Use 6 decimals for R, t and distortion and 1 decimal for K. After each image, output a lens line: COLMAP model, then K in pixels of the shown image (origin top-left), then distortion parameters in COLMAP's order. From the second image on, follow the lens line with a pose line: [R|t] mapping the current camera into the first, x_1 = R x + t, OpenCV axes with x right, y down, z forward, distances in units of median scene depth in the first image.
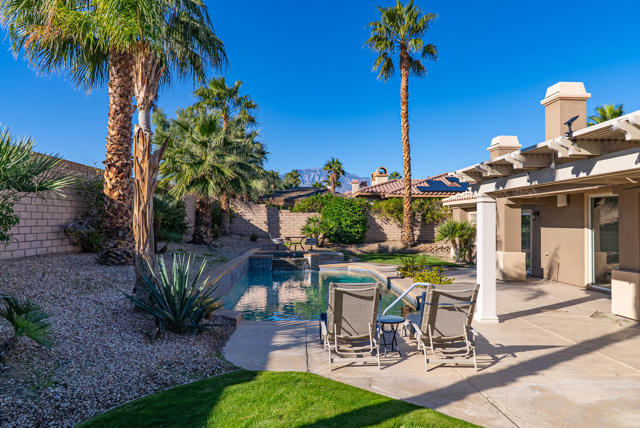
lens RADIAL K [[476.2, 0, 319.5], [0, 476.2, 213.8], [0, 0, 1]] dist [-0.008875, 0.007749]
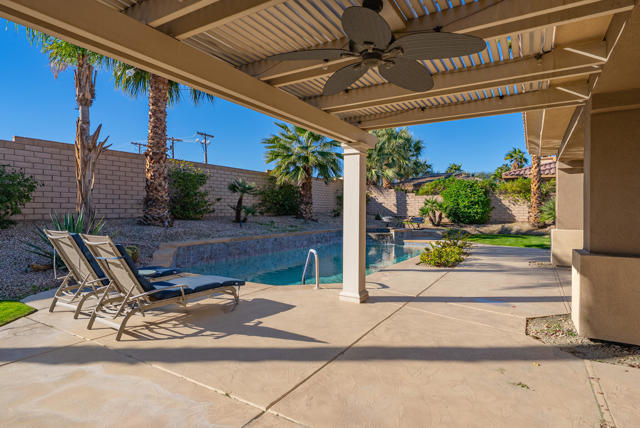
lens RADIAL K [[356.0, 0, 306.8], [0, 356.0, 218.2], [0, 0, 1]] dist [-0.000648, -0.001495]
pose [[0.814202, 0.010152, -0.580493, 0.225848], [0.009052, 0.999504, 0.030175, 0.023559], [0.580511, -0.029823, 0.813706, 0.161963]]
